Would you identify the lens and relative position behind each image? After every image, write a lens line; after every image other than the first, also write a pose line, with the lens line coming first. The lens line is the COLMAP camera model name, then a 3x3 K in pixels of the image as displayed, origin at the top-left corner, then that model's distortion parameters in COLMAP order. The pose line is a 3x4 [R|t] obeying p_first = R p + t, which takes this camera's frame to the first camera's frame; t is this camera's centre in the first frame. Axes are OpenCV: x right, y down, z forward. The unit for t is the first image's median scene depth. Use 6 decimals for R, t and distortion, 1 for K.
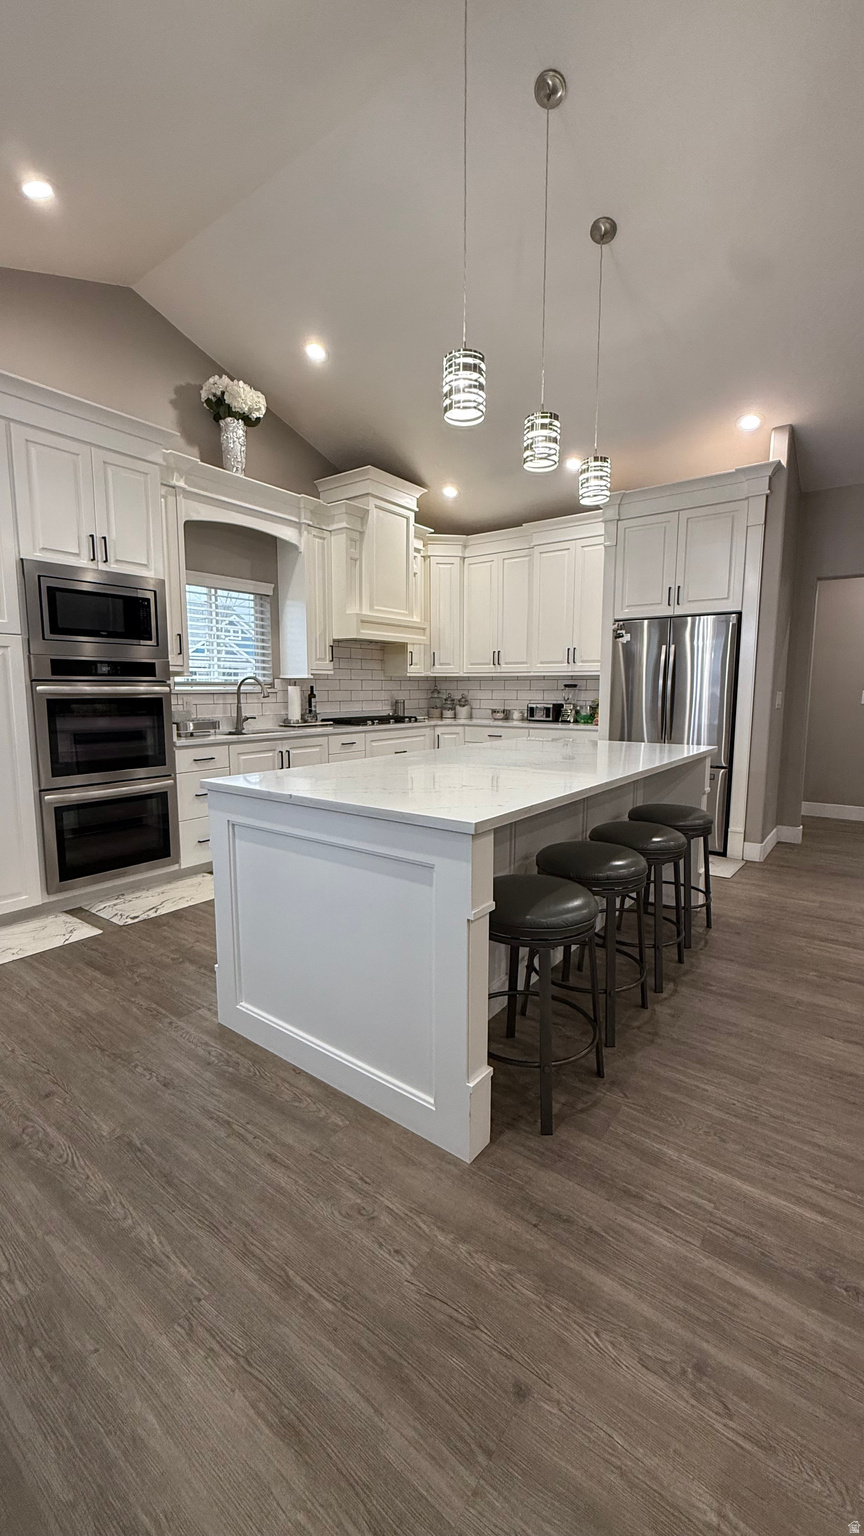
lens RADIAL K [[609.6, 0, 432.0], [0, 609.6, 768.0], [0, 0, 1]] dist [-0.000466, 0.000362]
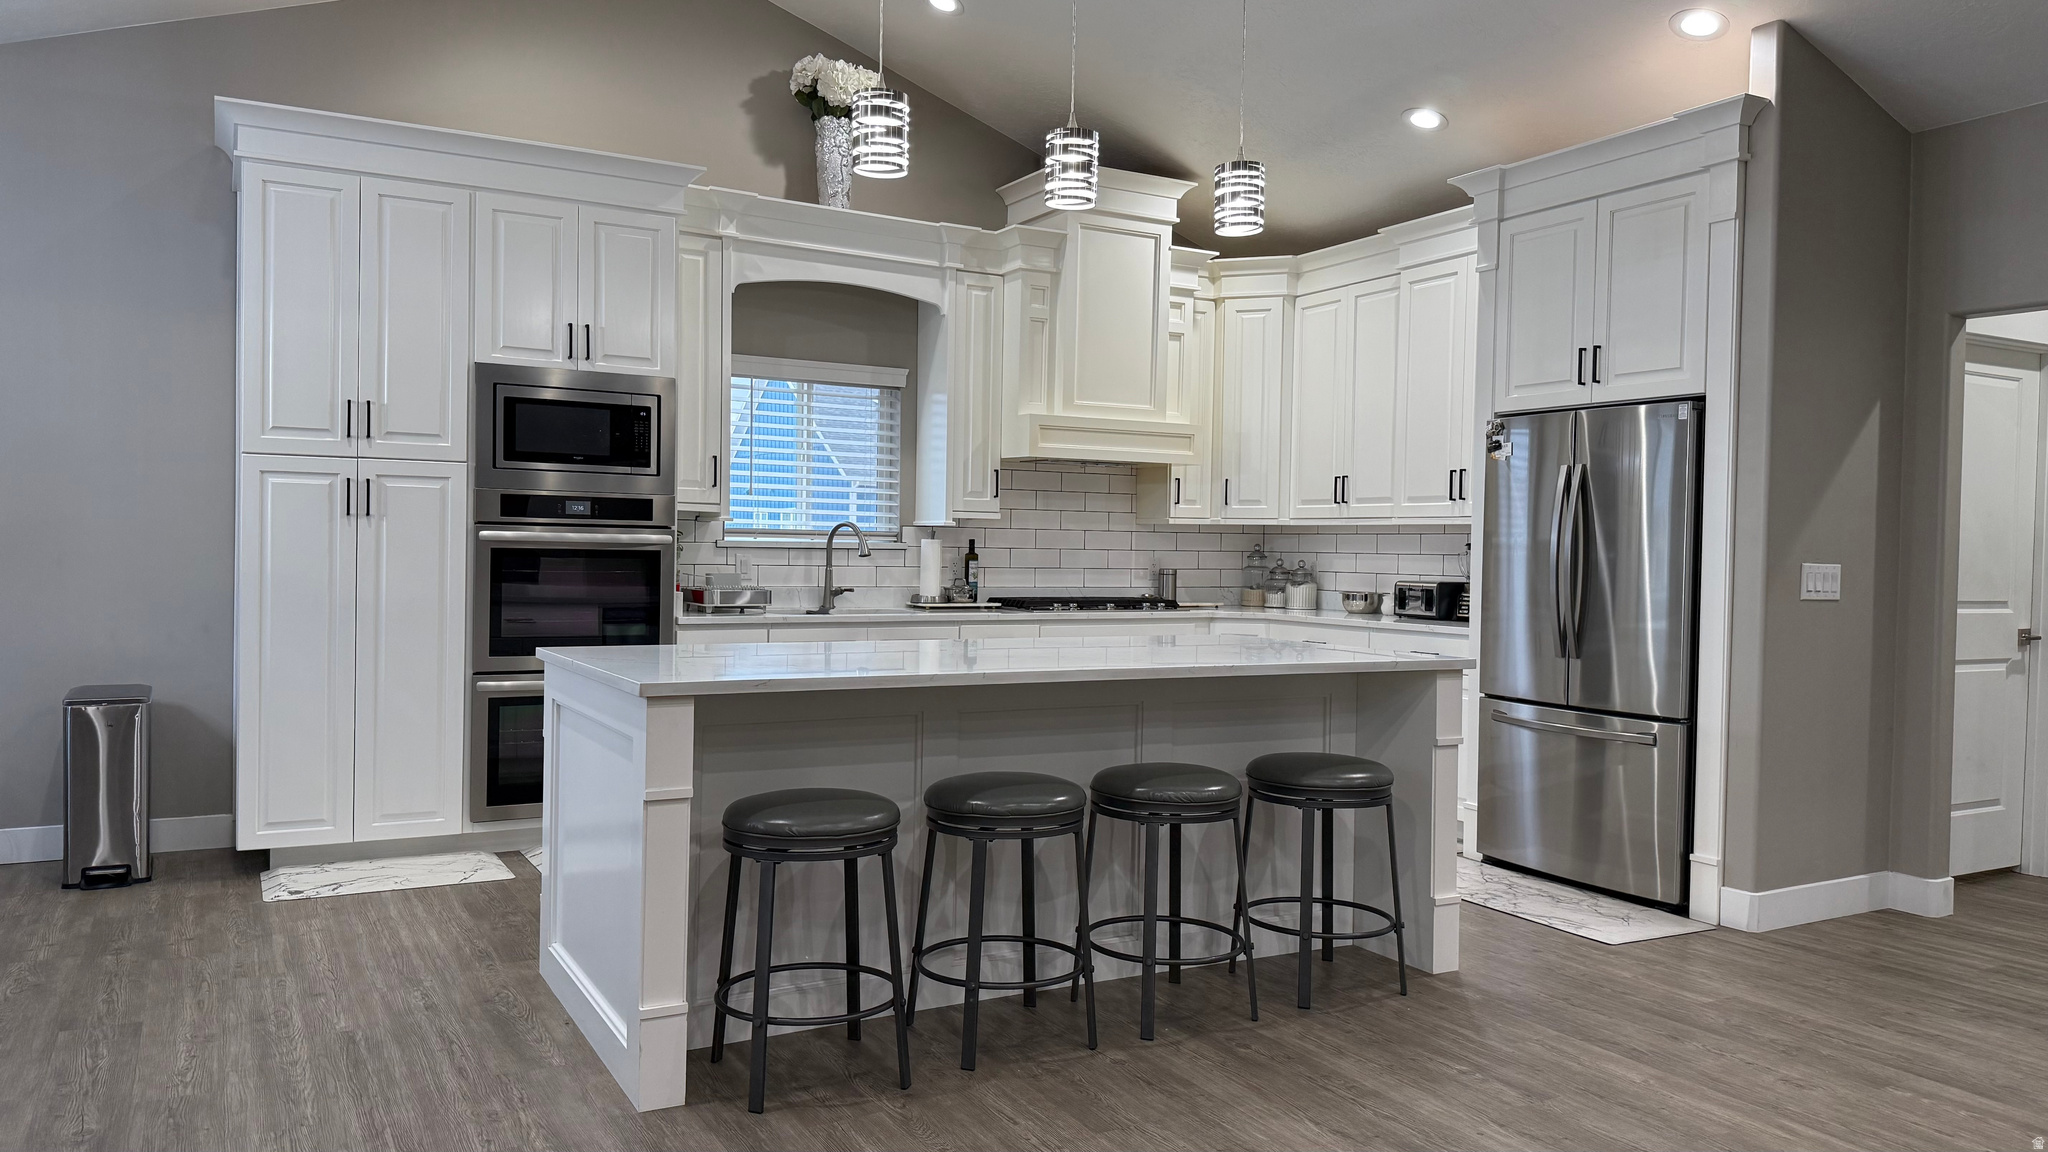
lens RADIAL K [[1422.3, 0, 1025.5], [0, 1422.3, 597.3], [0, 0, 1]] dist [0.136305, -0.225198]
pose [[0.915187, 0.030270, -0.401892, 0.437692], [-0.069684, 0.994042, -0.083816, 0.031084], [0.396961, 0.104713, 0.911843, -0.214681]]
